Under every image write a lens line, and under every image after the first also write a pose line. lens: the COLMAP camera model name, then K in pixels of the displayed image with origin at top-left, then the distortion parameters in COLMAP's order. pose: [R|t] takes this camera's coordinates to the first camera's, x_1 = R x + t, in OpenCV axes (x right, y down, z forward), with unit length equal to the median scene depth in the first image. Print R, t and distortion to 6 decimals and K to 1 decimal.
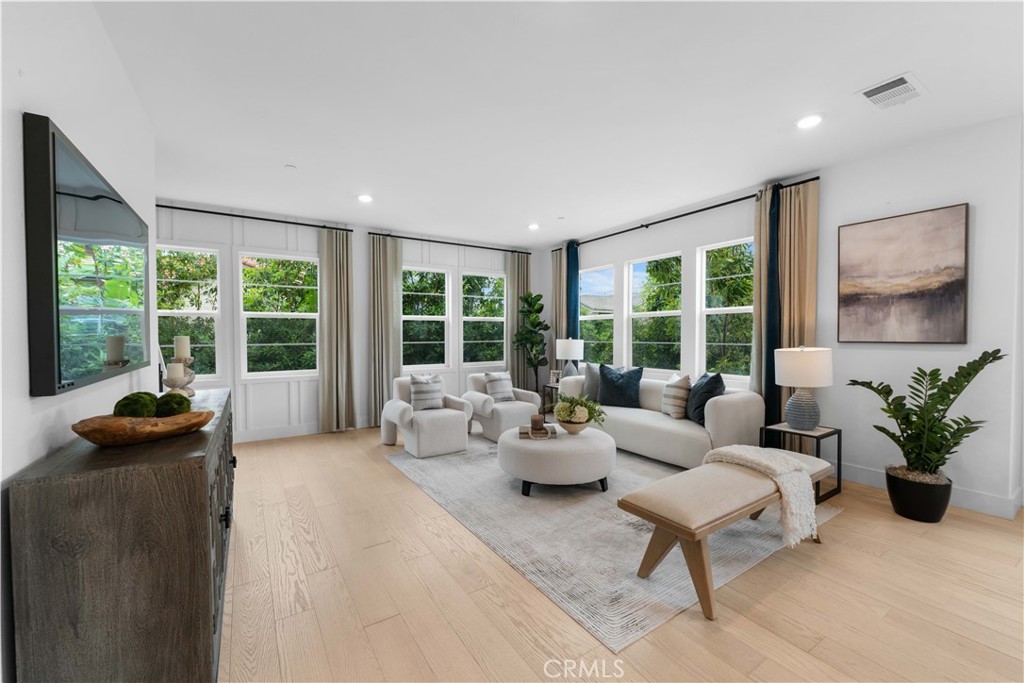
lens RADIAL K [[411.5, 0, 514.2], [0, 411.5, 342.5], [0, 0, 1]] dist [0.002415, -0.000089]
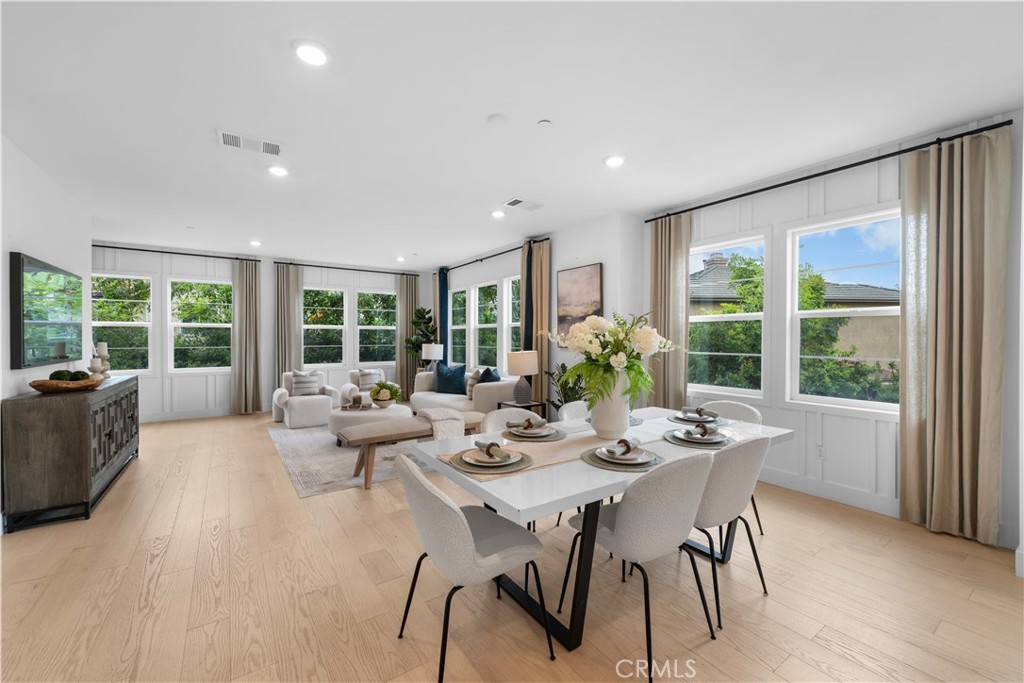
lens RADIAL K [[409.5, 0, 512.0], [0, 409.5, 341.5], [0, 0, 1]] dist [-0.000159, -0.000018]
pose [[0.999575, 0.004196, 0.028836, 0.416917], [-0.003859, 0.999924, -0.011709, -0.002885], [-0.028883, 0.011593, 0.999516, -0.365173]]
